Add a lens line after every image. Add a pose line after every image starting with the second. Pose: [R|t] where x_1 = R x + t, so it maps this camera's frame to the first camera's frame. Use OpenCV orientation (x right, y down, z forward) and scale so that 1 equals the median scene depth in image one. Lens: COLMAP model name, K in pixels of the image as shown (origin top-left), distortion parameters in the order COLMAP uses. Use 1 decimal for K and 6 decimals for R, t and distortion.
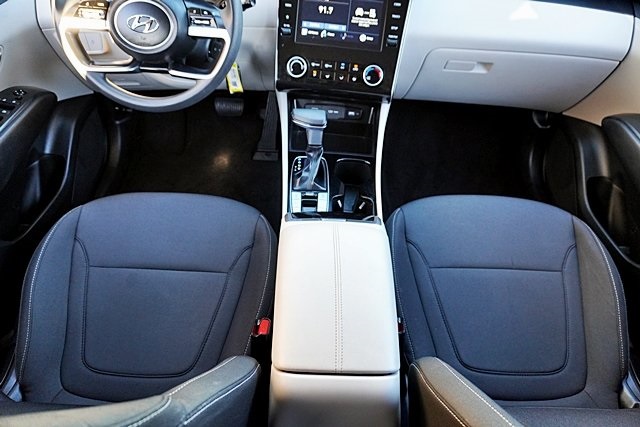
lens RADIAL K [[432.8, 0, 320.0], [0, 432.8, 213.5], [0, 0, 1]] dist [-0.048334, 0.030791]
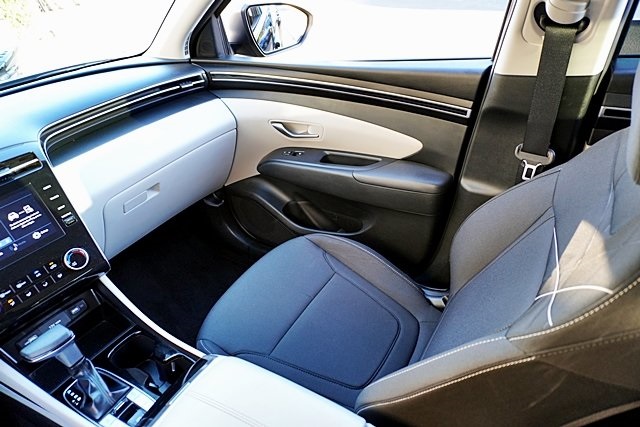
lens RADIAL K [[432.8, 0, 320.0], [0, 432.8, 213.5], [0, 0, 1]] dist [-0.048334, 0.030791]
pose [[0.506718, -0.557287, 0.657775, -0.153504], [0.719020, 0.694147, 0.034204, -0.050086], [-0.475655, 0.455621, 0.752437, 0.040561]]
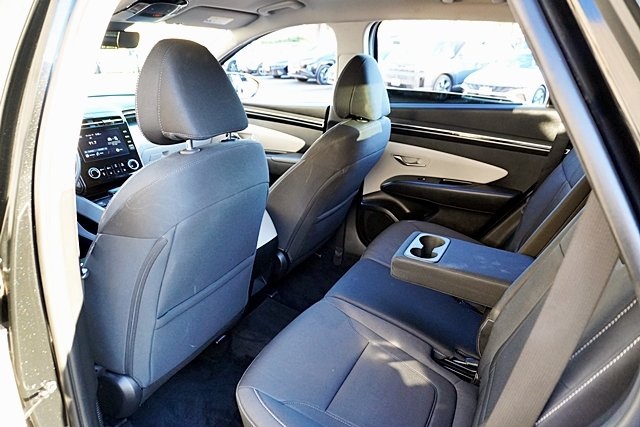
lens RADIAL K [[432.8, 0, 320.0], [0, 432.8, 213.5], [0, 0, 1]] dist [-0.048334, 0.030791]
pose [[0.456116, -0.352029, 0.817333, -1.121104], [0.658028, 0.751740, -0.043438, 0.466207], [-0.599131, 0.557641, 0.574525, -0.464101]]
